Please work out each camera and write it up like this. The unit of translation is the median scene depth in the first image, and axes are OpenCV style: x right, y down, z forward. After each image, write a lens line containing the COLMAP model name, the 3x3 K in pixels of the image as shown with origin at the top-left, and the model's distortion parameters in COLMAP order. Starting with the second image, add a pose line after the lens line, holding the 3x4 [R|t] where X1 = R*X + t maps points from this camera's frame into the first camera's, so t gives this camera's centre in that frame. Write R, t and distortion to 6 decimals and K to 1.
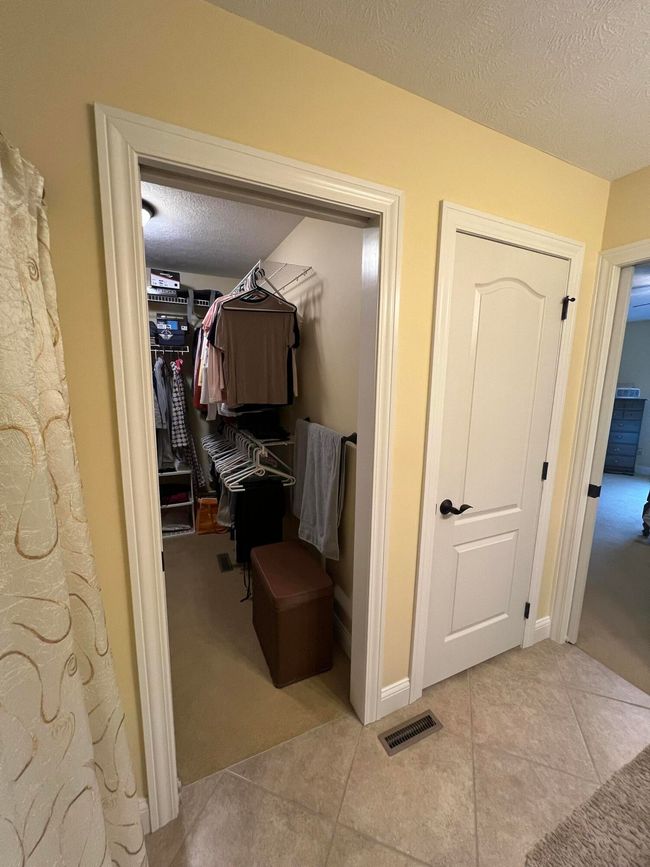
lens RADIAL K [[347.0, 0, 327.3], [0, 347.0, 434.3], [0, 0, 1]] dist [-0.001827, 0.000543]
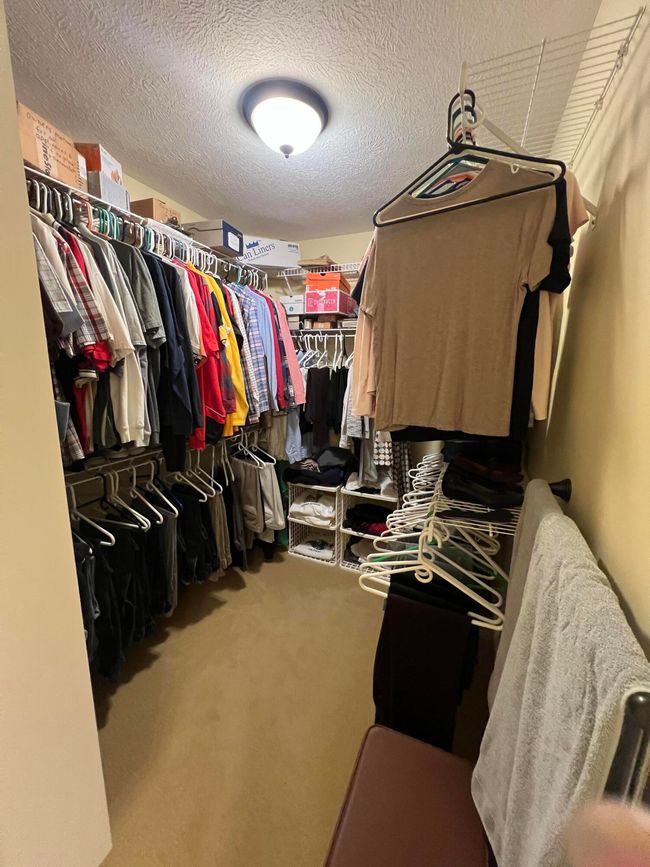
lens RADIAL K [[347.0, 0, 324.9], [0, 347.0, 430.4], [0, 0, 1]] dist [-0.001827, 0.000543]
pose [[0.661470, 0.122824, -0.739846, 0.029134], [-0.117330, 0.991299, 0.059668, -0.067850], [0.740737, 0.047337, 0.670125, 0.424306]]
